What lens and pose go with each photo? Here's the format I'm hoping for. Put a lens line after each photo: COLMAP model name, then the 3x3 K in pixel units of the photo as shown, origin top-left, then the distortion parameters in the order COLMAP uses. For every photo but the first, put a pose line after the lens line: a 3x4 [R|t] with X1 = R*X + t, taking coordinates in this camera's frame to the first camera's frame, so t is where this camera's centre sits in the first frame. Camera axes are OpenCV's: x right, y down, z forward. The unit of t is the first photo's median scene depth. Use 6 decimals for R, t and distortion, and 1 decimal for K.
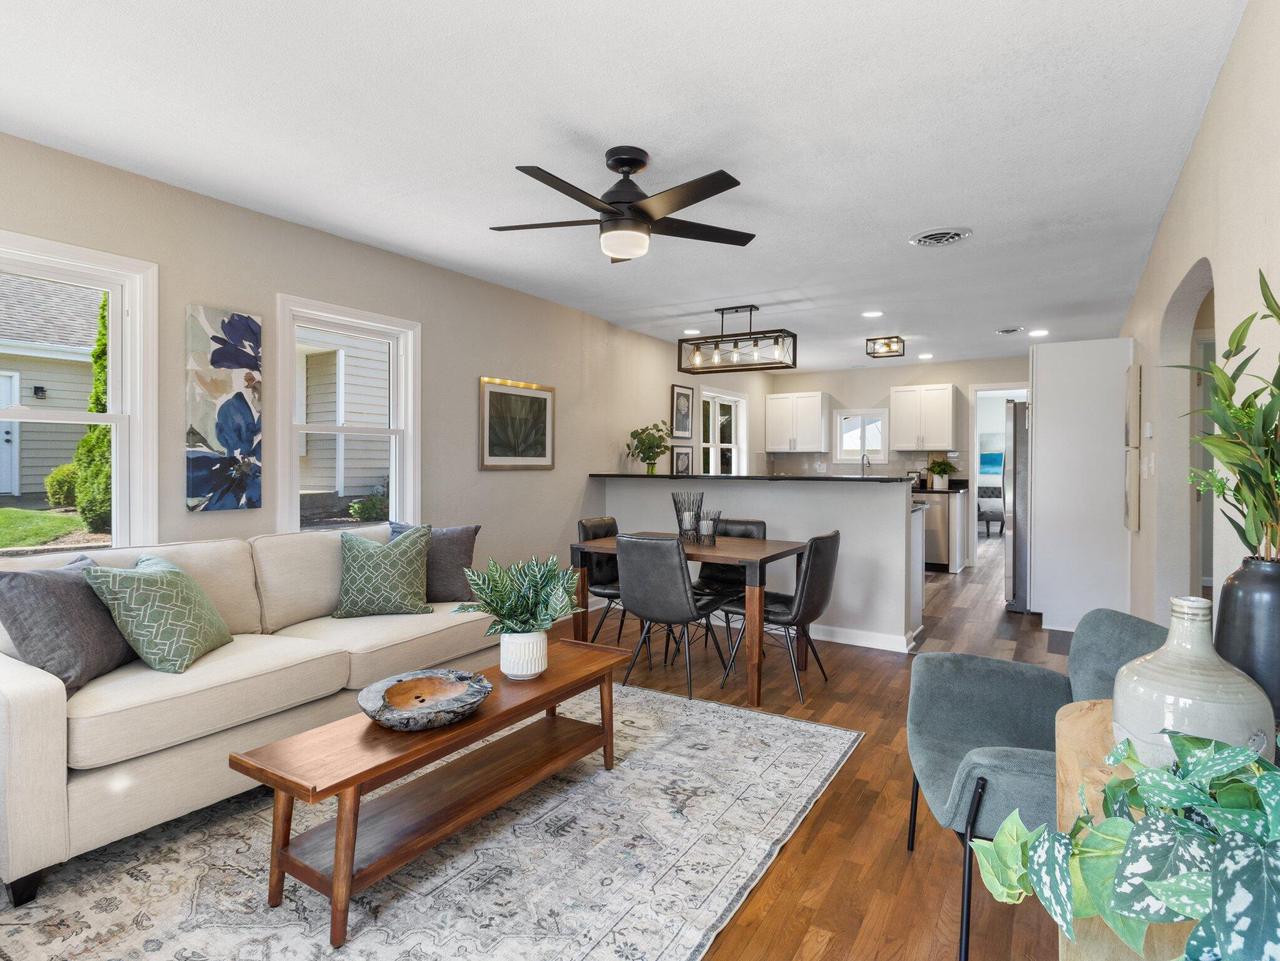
lens RADIAL K [[682.7, 0, 651.0], [0, 682.7, 470.2], [0, 0, 1]] dist [0.006440, -0.003348]
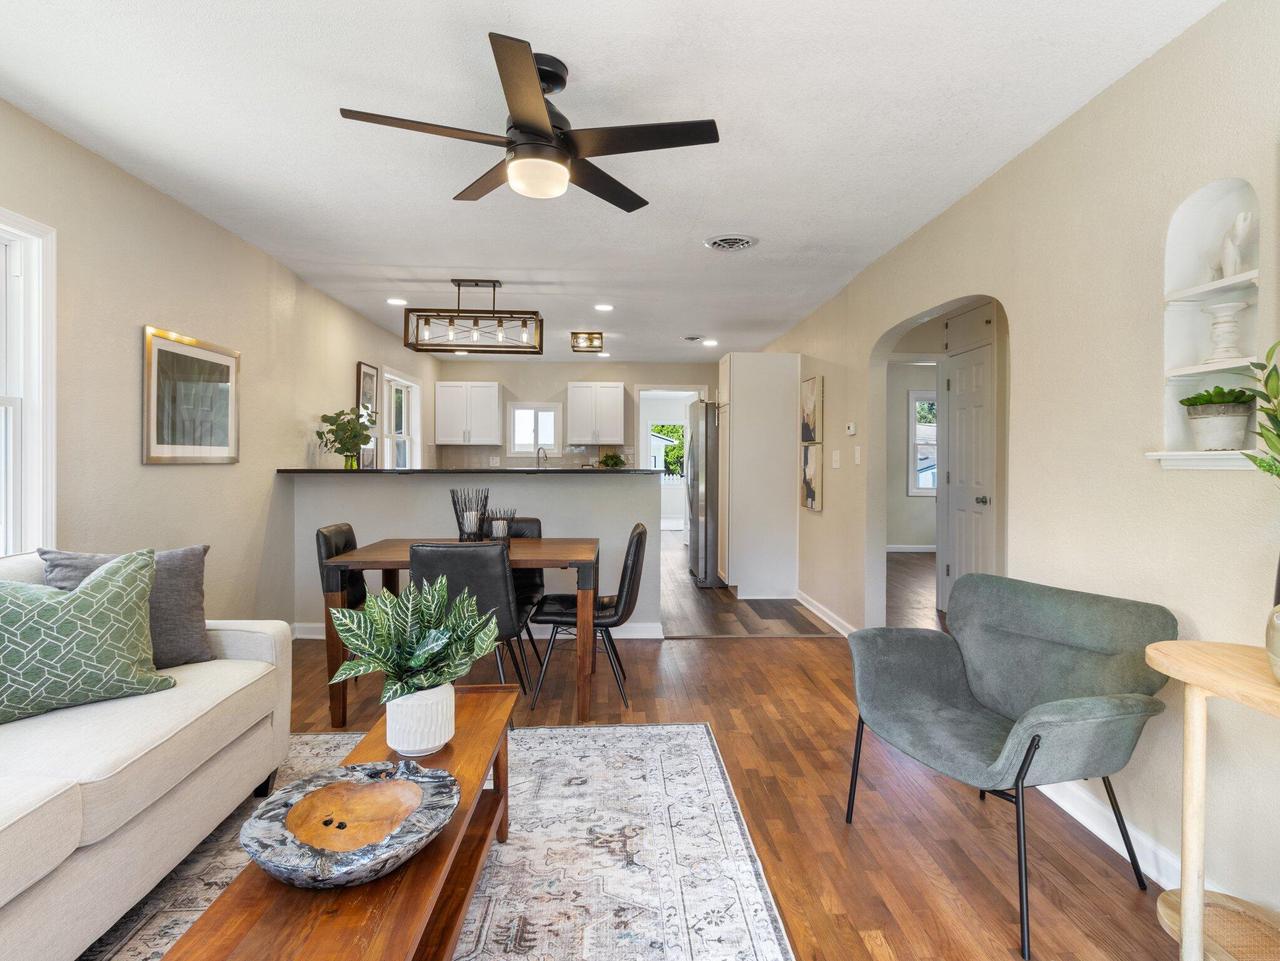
lens RADIAL K [[682.7, 0, 658.5], [0, 682.7, 464.9], [0, 0, 1]] dist [0.006440, -0.003348]
pose [[0.816025, -0.005935, 0.577987, -0.324838], [0.006105, 0.999980, 0.001648, 0.003646], [-0.577985, 0.002183, 0.816045, 0.223036]]
